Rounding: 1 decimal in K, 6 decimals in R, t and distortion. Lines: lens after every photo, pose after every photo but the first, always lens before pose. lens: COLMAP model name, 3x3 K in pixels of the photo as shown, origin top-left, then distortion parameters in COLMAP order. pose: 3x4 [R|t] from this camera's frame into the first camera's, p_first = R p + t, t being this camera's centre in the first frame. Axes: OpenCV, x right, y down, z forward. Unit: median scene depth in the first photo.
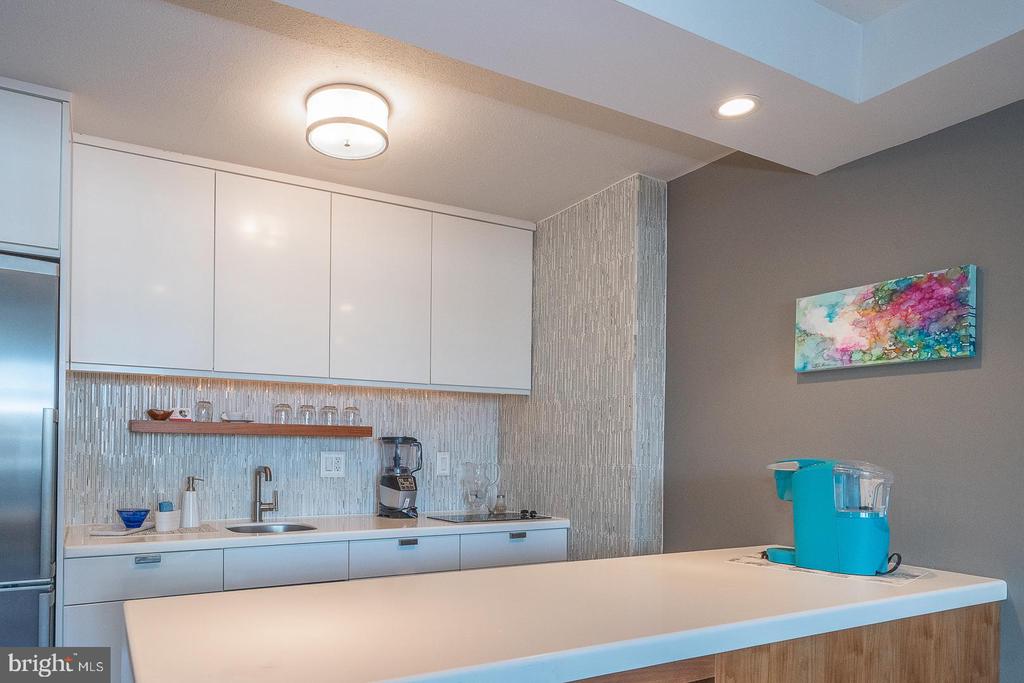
lens RADIAL K [[658.8, 0, 426.1], [0, 658.8, 448.0], [0, 0, 1]] dist [-0.006117, -0.000054]
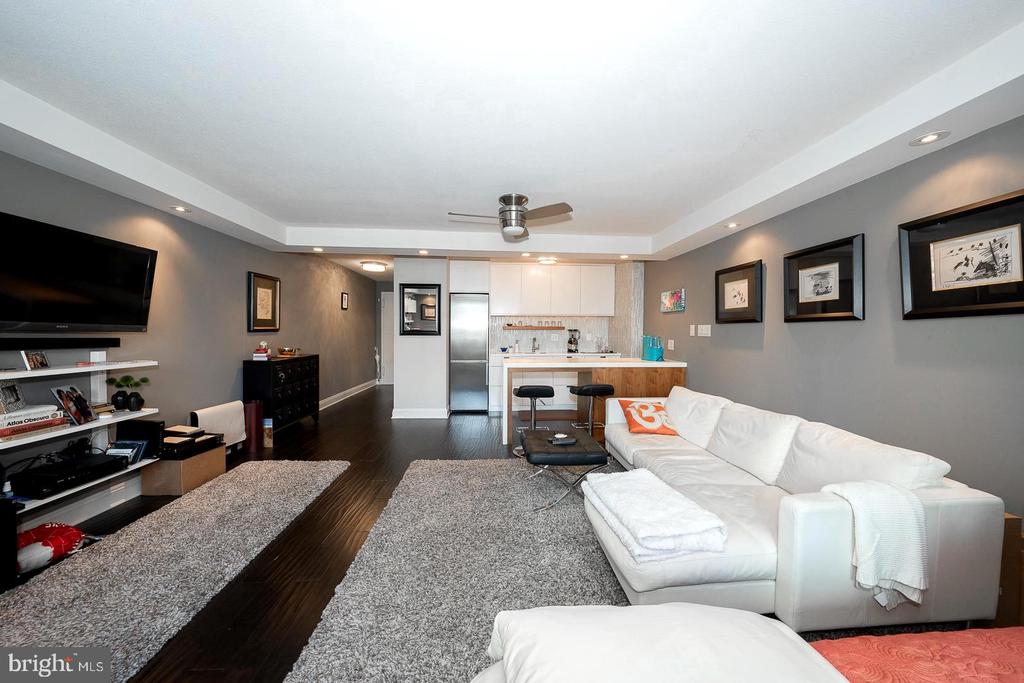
lens RADIAL K [[353.2, 0, 512.0], [0, 353.2, 341.5], [0, 0, 1]] dist [-0.029867, 0.006225]
pose [[0.918636, 0.002916, -0.395095, 0.490215], [0.008308, 0.999609, 0.026695, -0.006025], [0.395019, -0.027805, 0.918252, -1.042727]]
